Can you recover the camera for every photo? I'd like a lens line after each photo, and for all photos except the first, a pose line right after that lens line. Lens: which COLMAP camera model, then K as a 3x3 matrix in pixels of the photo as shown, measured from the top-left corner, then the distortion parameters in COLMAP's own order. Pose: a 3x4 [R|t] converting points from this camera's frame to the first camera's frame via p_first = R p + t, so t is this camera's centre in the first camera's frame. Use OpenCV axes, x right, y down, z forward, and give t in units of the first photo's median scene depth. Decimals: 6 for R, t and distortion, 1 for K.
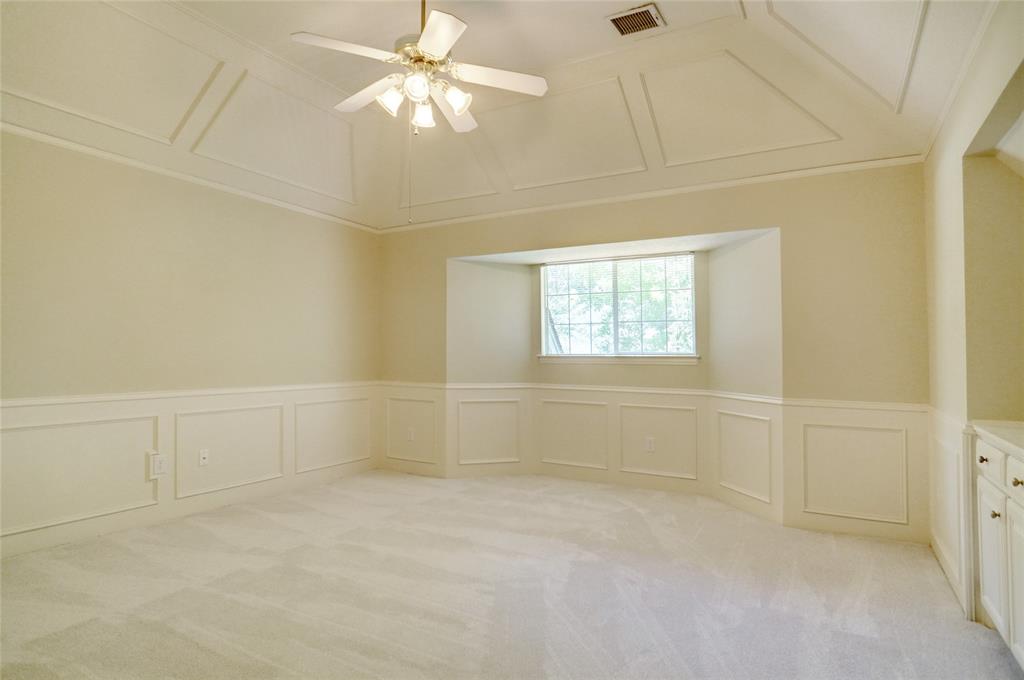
lens RADIAL K [[539.4, 0, 507.6], [0, 539.4, 337.1], [0, 0, 1]] dist [-0.015267, -0.000178]
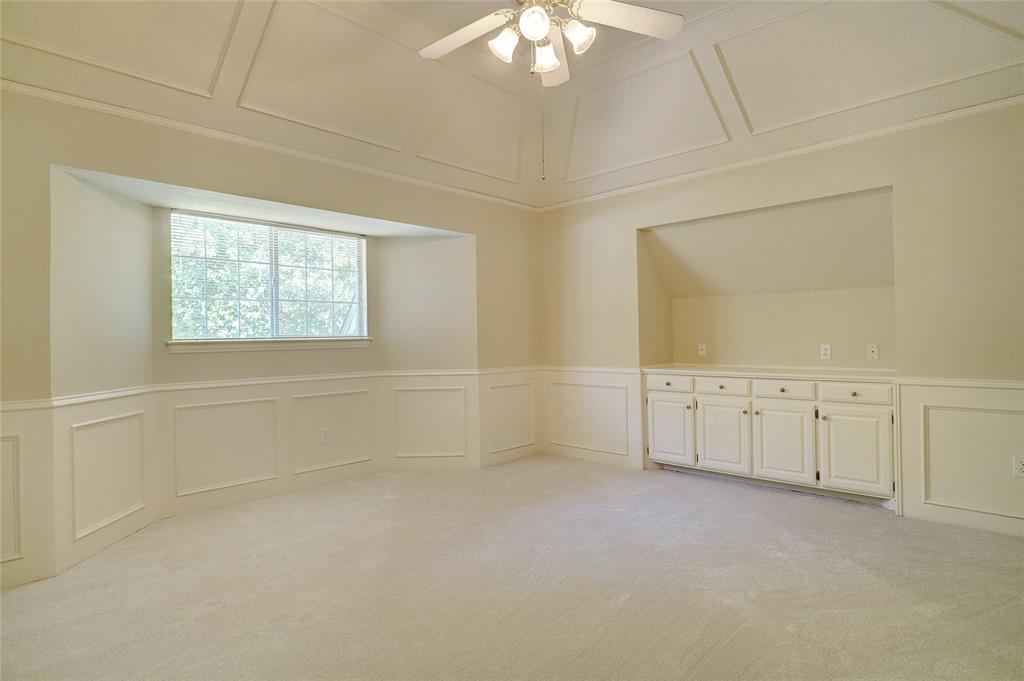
lens RADIAL K [[539.4, 0, 507.6], [0, 539.4, 337.6], [0, 0, 1]] dist [-0.015267, -0.000178]
pose [[0.261326, -0.009928, 0.965199, -0.558899], [-0.014858, 0.999787, 0.014307, 0.014225], [-0.965136, -0.018080, 0.261123, 0.470465]]
